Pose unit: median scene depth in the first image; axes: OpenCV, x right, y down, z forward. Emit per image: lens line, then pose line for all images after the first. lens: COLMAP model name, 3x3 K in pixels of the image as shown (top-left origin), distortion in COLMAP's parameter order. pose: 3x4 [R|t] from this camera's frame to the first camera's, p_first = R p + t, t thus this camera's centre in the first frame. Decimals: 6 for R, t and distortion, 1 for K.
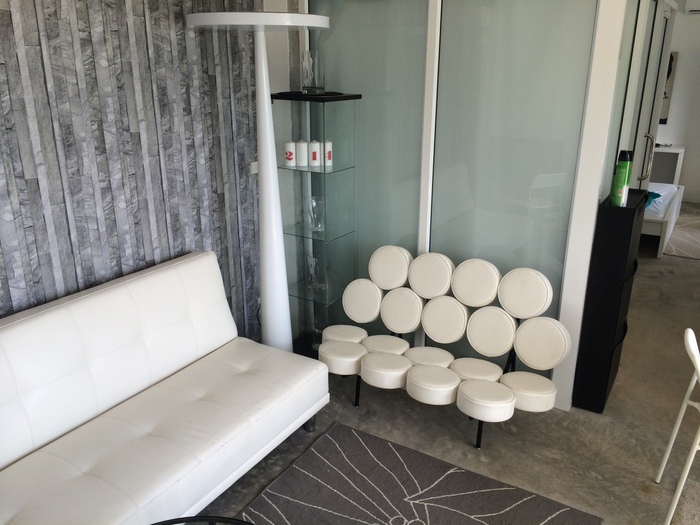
lens RADIAL K [[601.9, 0, 349.9], [0, 601.9, 261.8], [0, 0, 1]] dist [-0.017389, -0.011054]
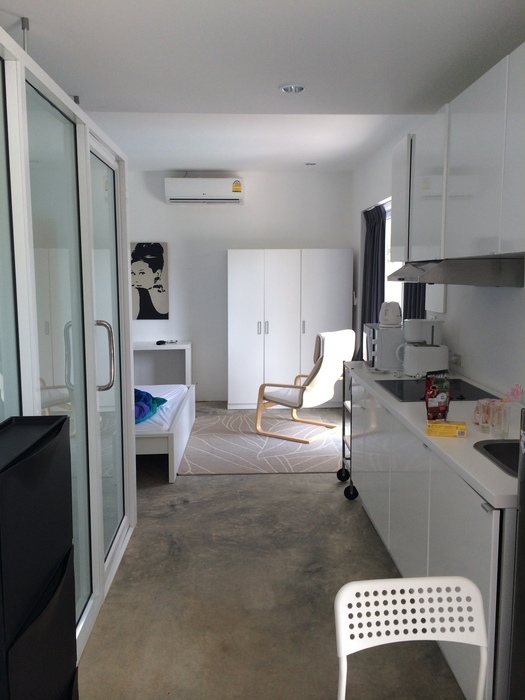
lens RADIAL K [[601.9, 0, 262.9], [0, 601.9, 349.0], [0, 0, 1]] dist [-0.017389, -0.011054]
pose [[0.830772, -0.078213, 0.551090, 0.192519], [0.187124, 0.971698, -0.144182, -0.038138], [-0.524216, 0.222905, 0.821895, 0.251128]]
